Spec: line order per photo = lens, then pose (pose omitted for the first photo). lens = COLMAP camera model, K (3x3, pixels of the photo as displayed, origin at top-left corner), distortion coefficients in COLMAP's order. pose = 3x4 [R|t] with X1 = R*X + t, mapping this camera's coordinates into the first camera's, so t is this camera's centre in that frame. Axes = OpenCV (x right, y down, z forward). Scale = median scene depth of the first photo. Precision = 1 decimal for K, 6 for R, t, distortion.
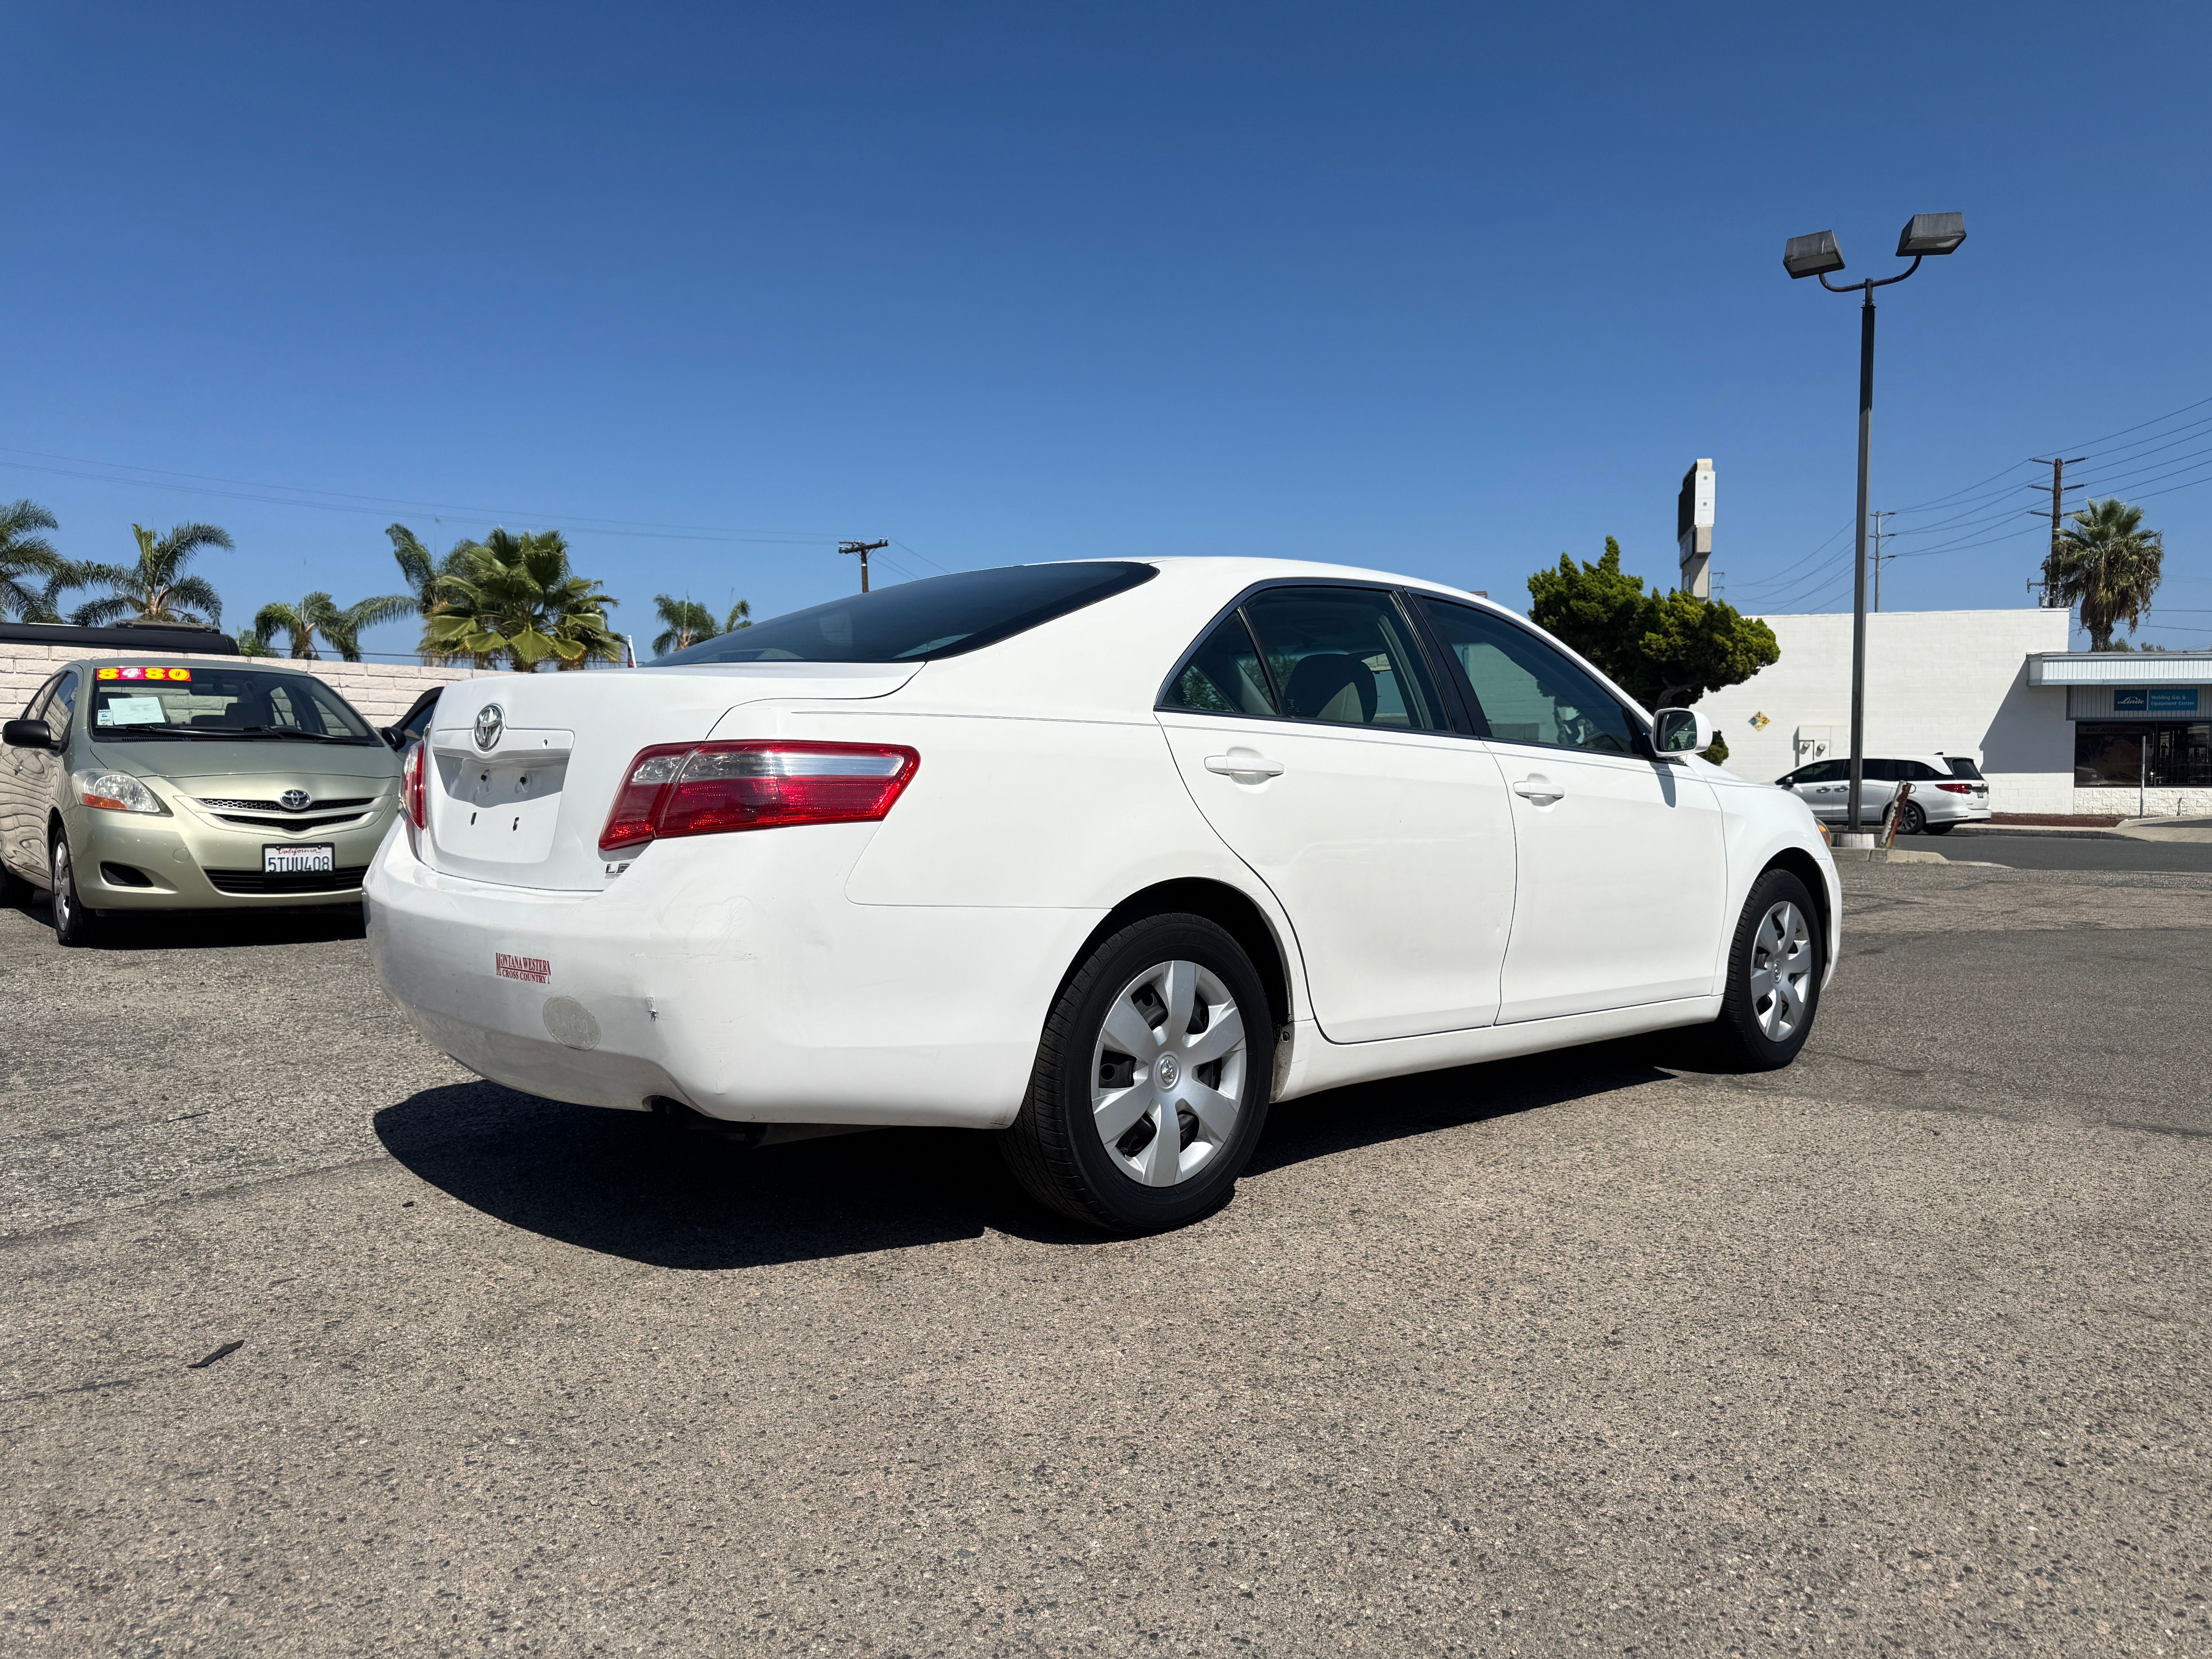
lens RADIAL K [[1553.1, 0, 1106.3], [0, 1553.1, 819.9], [0, 0, 1]] dist [0.064161, -0.081258]
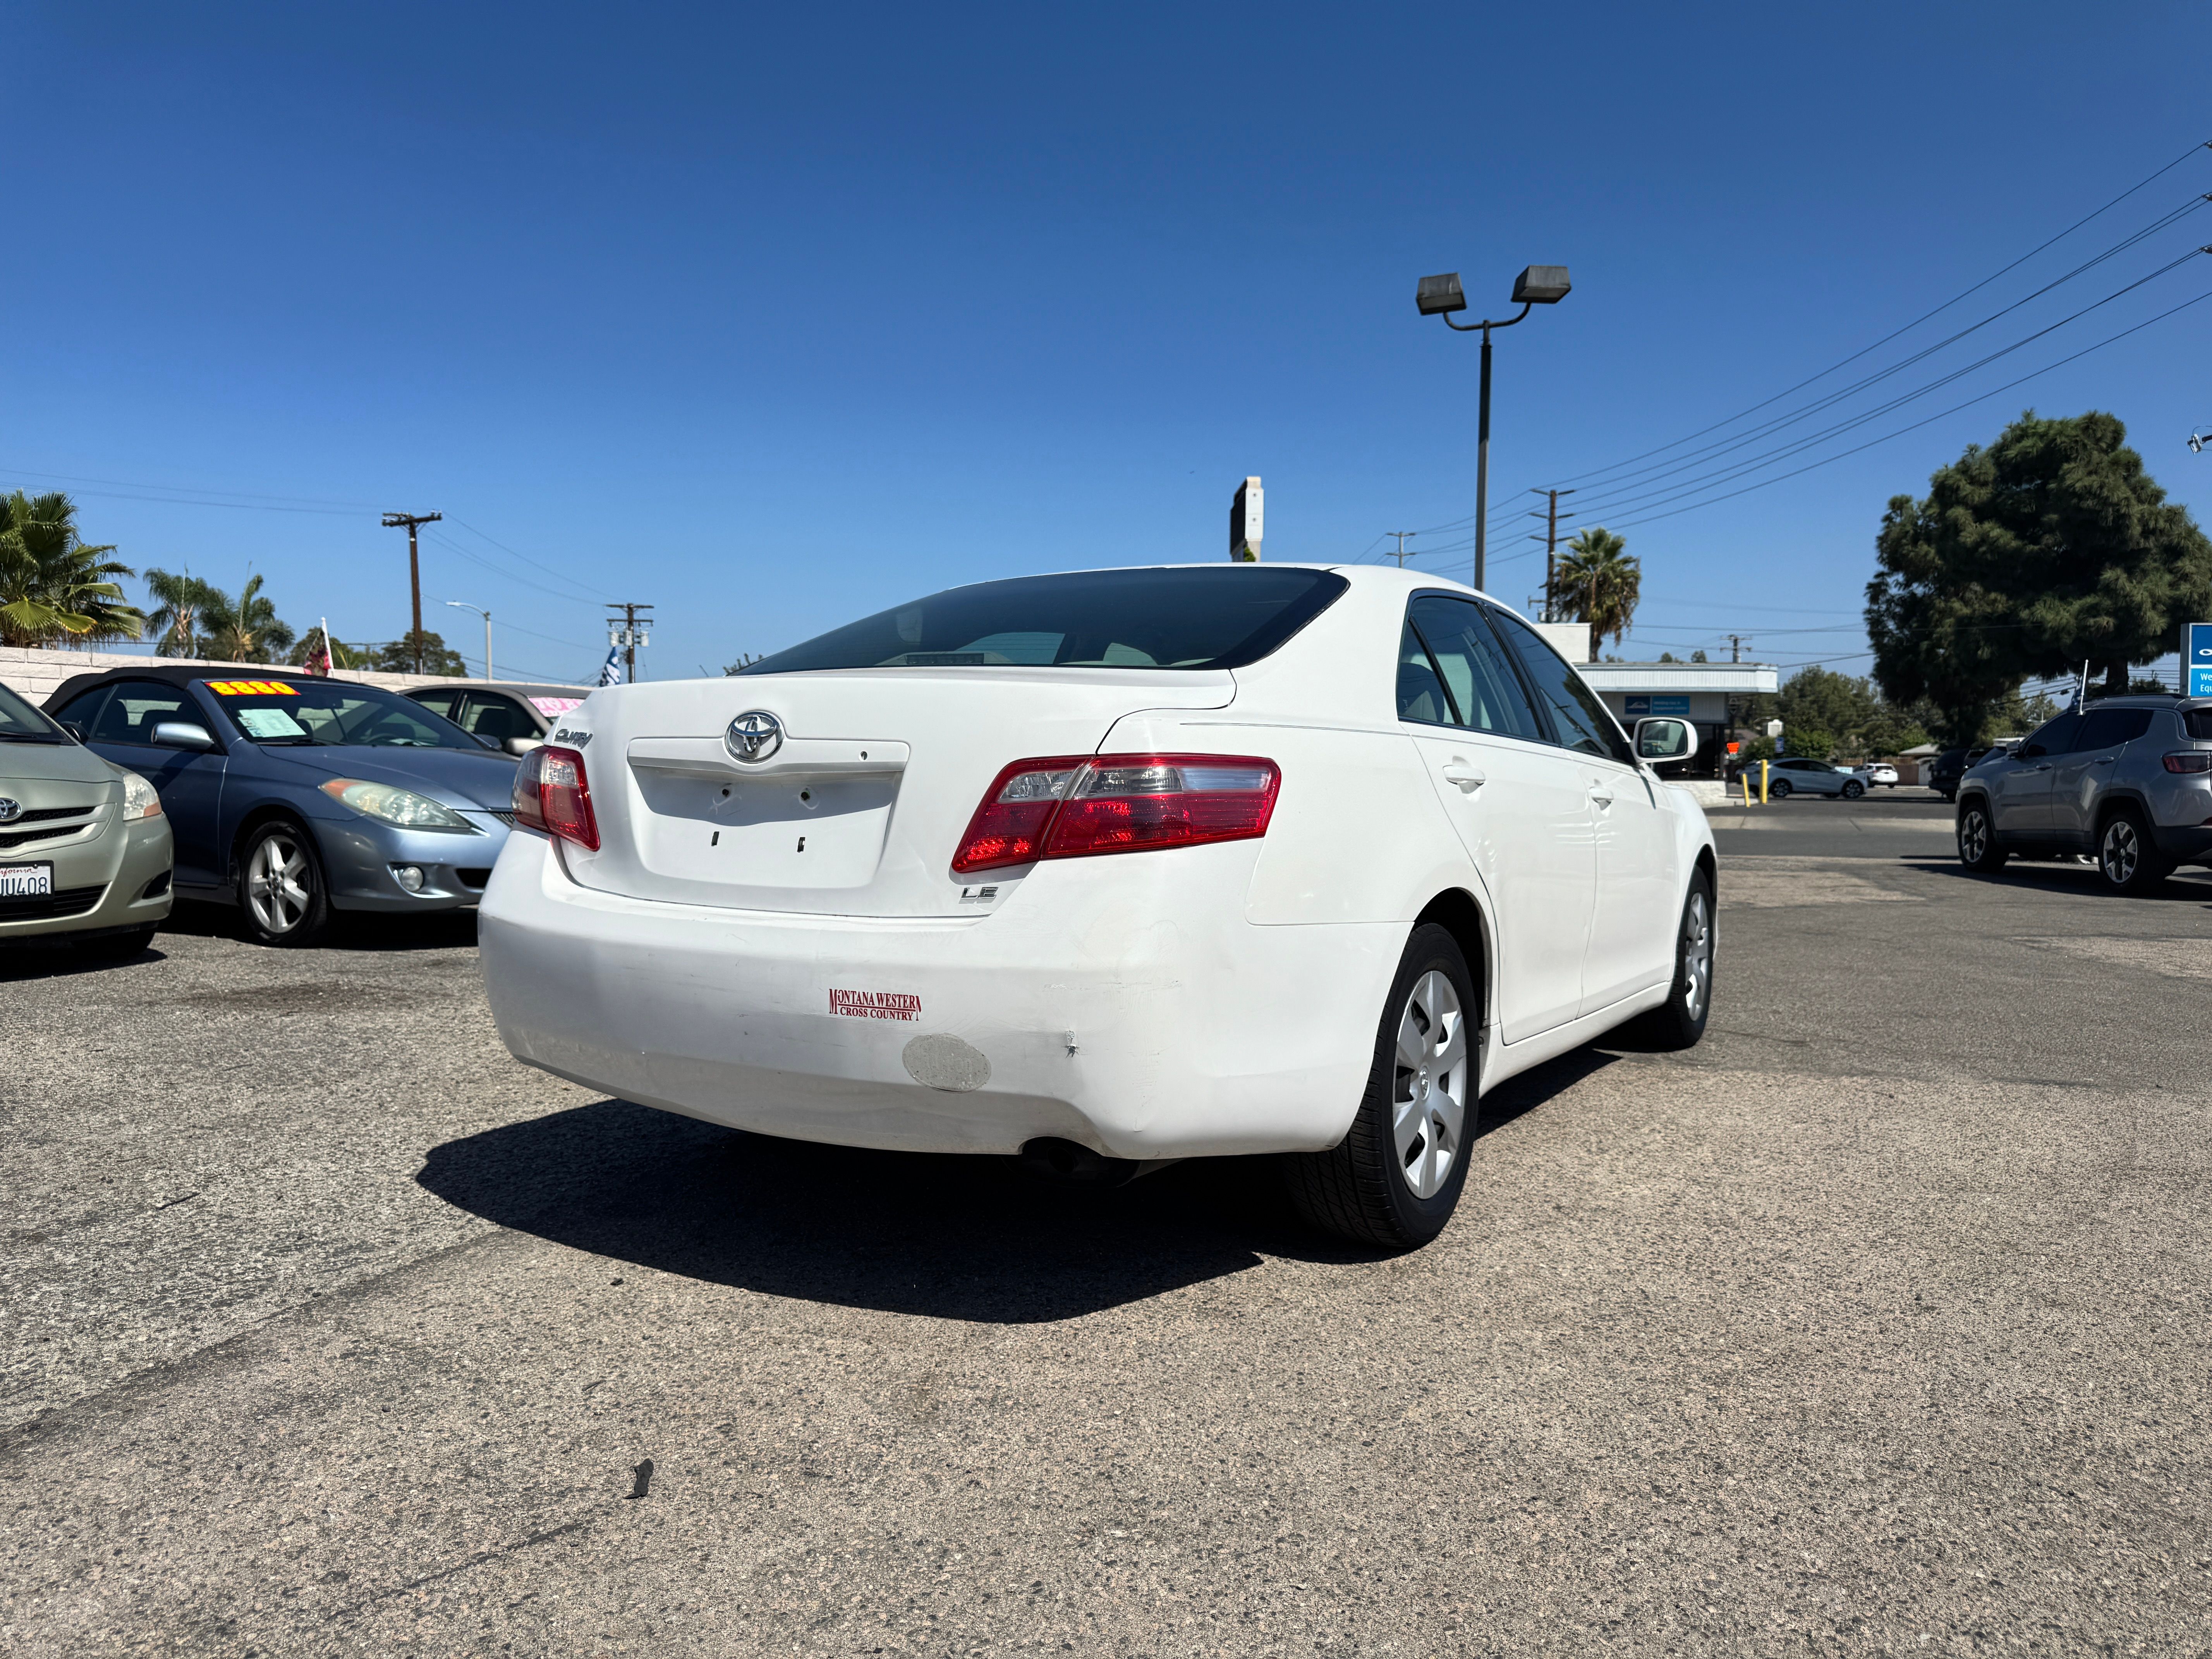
lens RADIAL K [[1553.1, 0, 1113.9], [0, 1553.1, 834.3], [0, 0, 1]] dist [0.064161, -0.081258]
pose [[0.961826, -0.012563, 0.273372, -0.270918], [0.009200, 0.999865, 0.013582, -0.008324], [-0.273506, -0.010549, 0.961812, 0.055947]]
